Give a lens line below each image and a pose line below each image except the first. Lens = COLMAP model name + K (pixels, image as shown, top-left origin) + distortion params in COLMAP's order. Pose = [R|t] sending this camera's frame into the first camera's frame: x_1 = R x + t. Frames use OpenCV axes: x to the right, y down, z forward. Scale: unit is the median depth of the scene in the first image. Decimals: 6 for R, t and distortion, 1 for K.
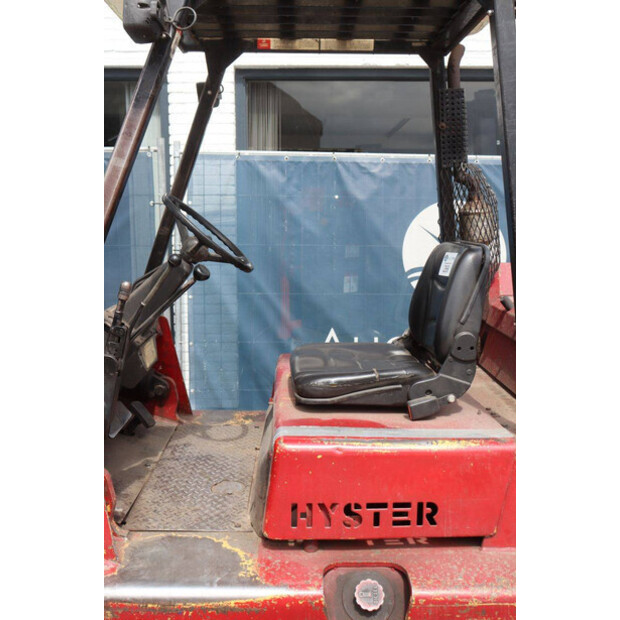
lens RADIAL K [[666.2, 0, 318.4], [0, 666.2, 289.1], [0, 0, 1]] dist [-0.015371, 0.011800]
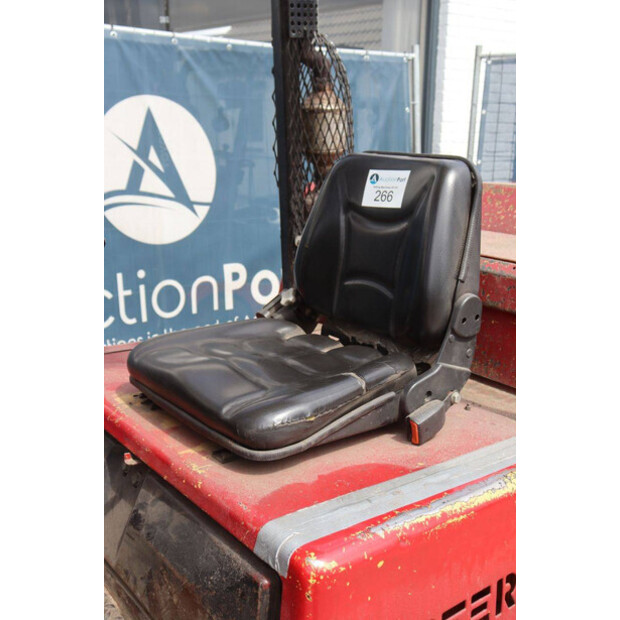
lens RADIAL K [[723.3, 0, 306.7], [0, 723.3, 298.6], [0, 0, 1]] dist [0.002719, 0.012044]
pose [[0.808791, -0.114577, 0.576826, -0.350090], [0.041538, 0.989518, 0.138309, -0.038725], [-0.586627, -0.087903, 0.805073, 0.584635]]
